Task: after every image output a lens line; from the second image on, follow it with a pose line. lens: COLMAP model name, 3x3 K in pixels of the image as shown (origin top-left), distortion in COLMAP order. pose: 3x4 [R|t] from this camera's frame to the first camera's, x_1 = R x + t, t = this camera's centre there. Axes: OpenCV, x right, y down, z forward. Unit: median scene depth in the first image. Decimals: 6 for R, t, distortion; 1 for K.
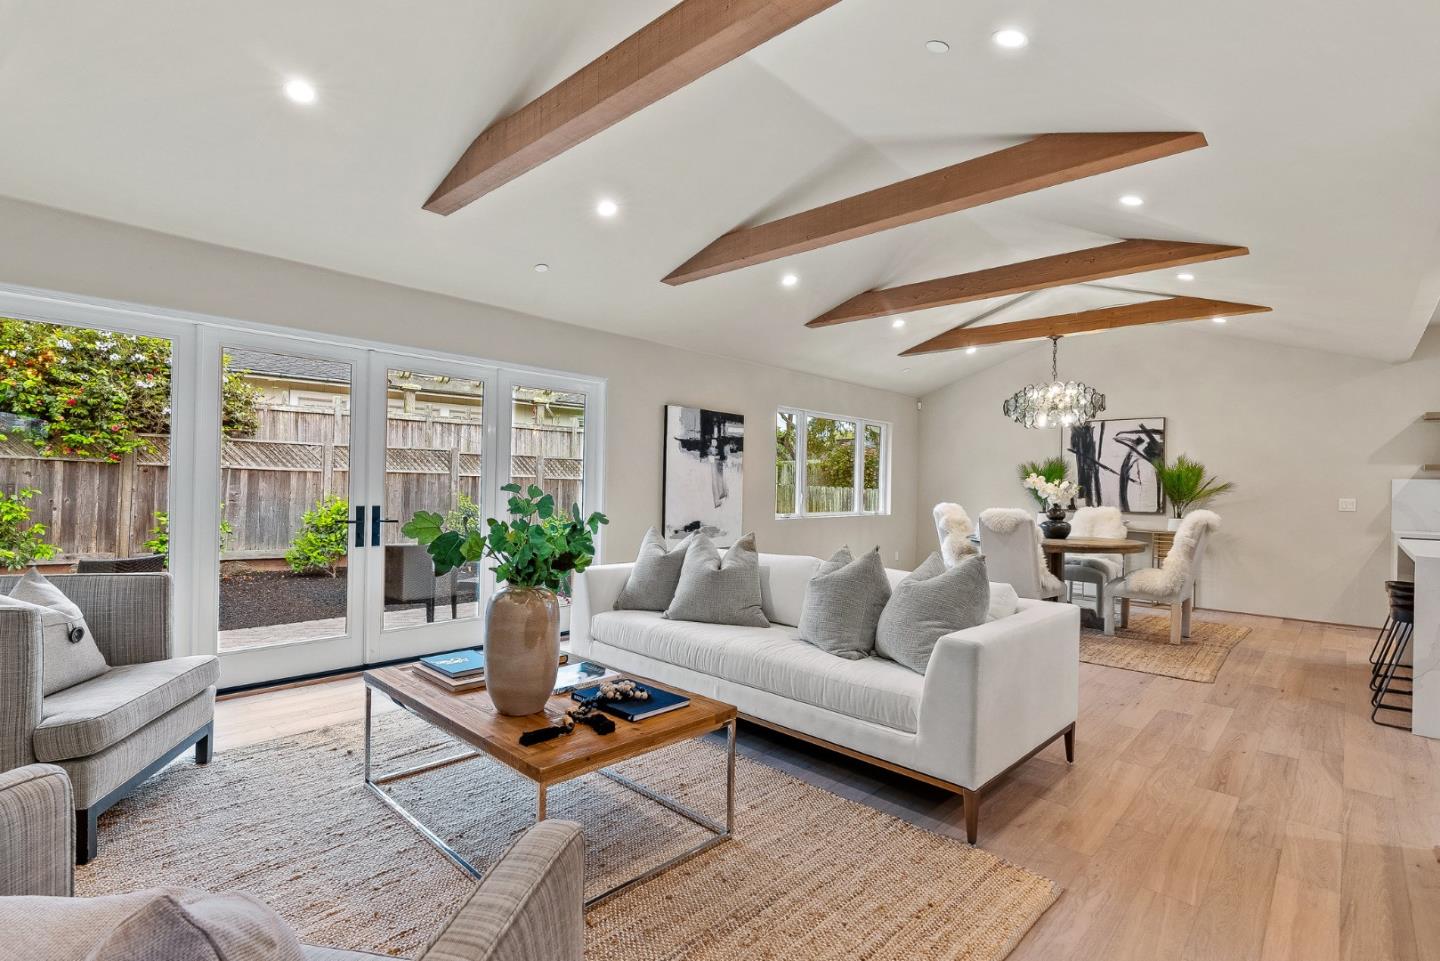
lens RADIAL K [[685.2, 0, 717.7], [0, 685.2, 481.3], [0, 0, 1]] dist [0.004119, -0.000055]
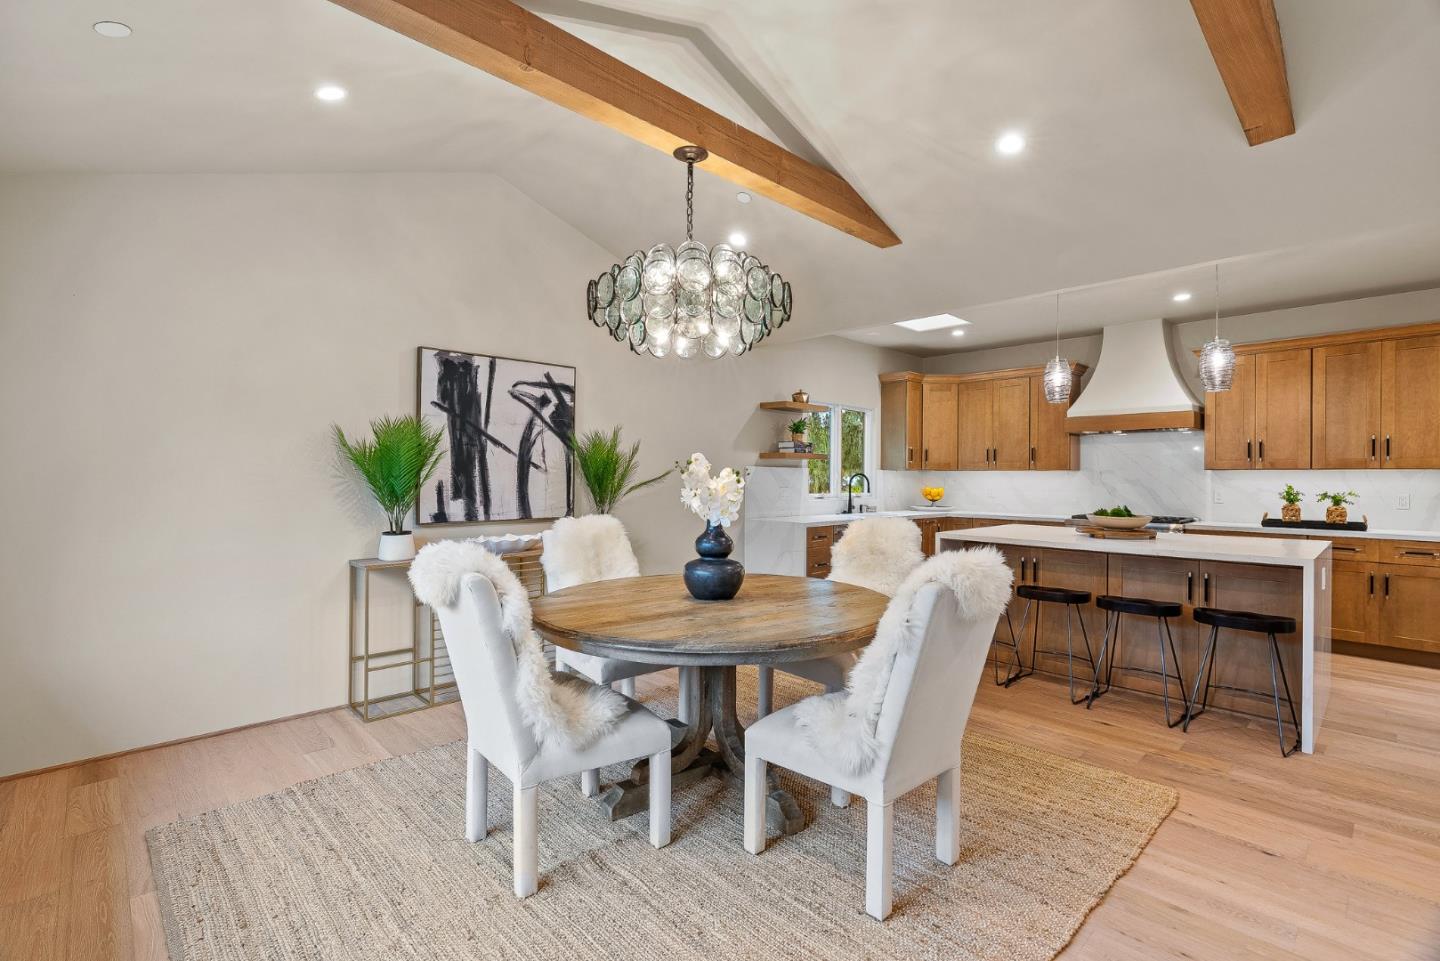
lens RADIAL K [[649.1, 0, 708.8], [0, 649.1, 487.9], [0, 0, 1]] dist [-0.008516, 0.002437]
pose [[0.062940, -0.034713, 0.997413, 0.054500], [-0.010963, 0.999311, 0.035471, -0.003989], [-0.997957, -0.013167, 0.062516, 0.823458]]
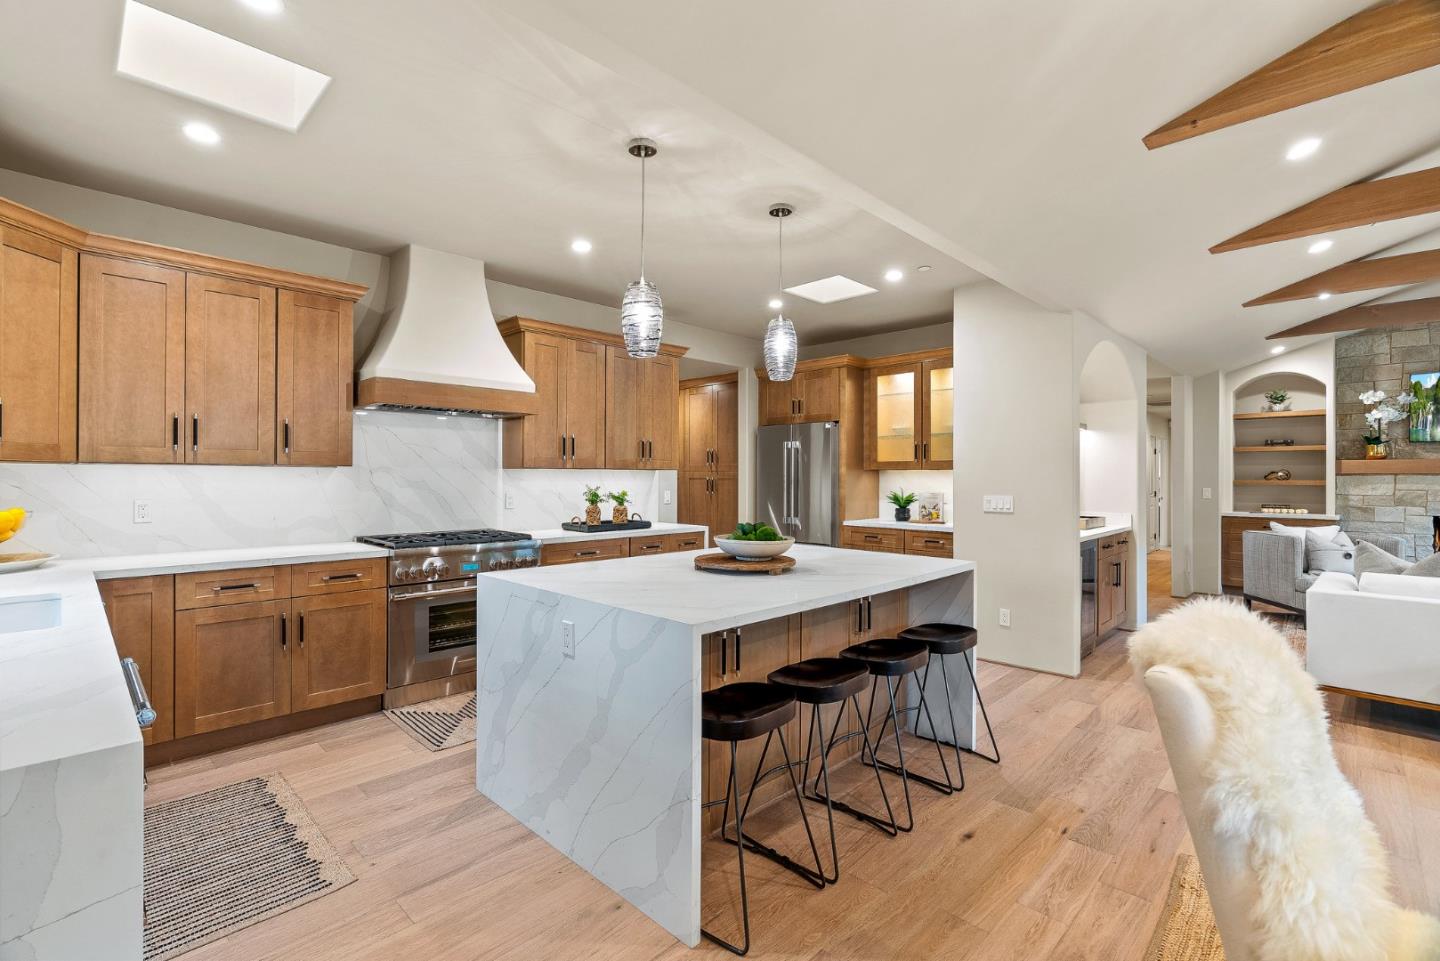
lens RADIAL K [[649.1, 0, 719.0], [0, 649.1, 477.3], [0, 0, 1]] dist [-0.008516, 0.002437]
pose [[-0.999357, -0.018775, 0.030535, 0.630267], [-0.018883, 0.999816, -0.003242, 0.001955], [-0.030468, -0.003816, -0.999528, 0.892651]]
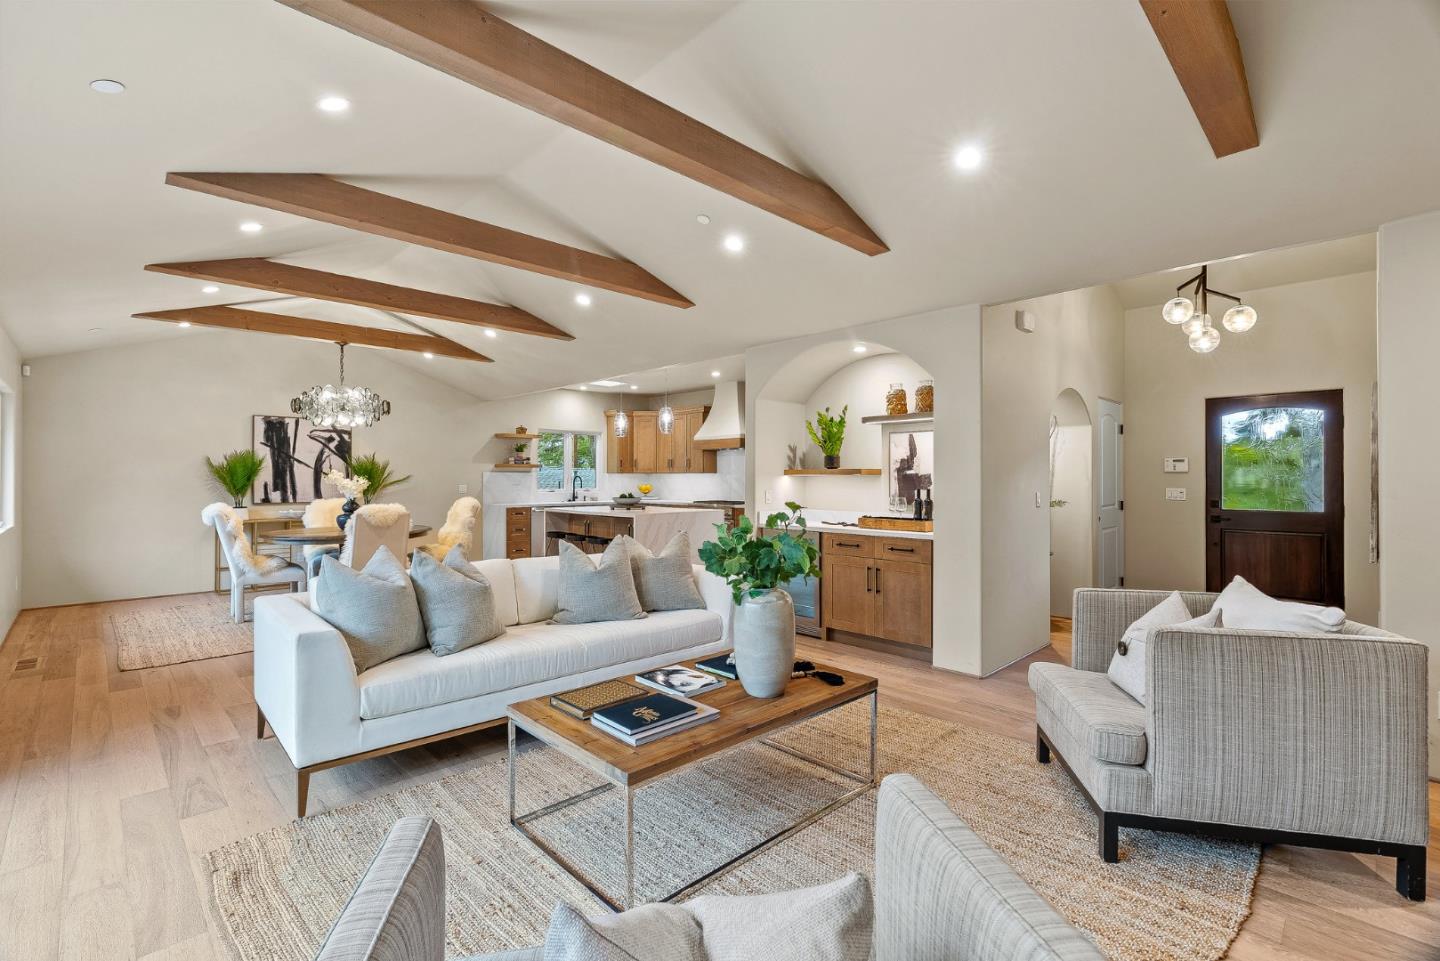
lens RADIAL K [[649.1, 0, 719.2], [0, 649.1, 480.4], [0, 0, 1]] dist [-0.008516, 0.002437]
pose [[0.045835, -0.022231, 0.998702, -0.426440], [-0.005425, 0.999732, 0.022503, -0.018117], [-0.998934, -0.006449, 0.045702, 0.312056]]
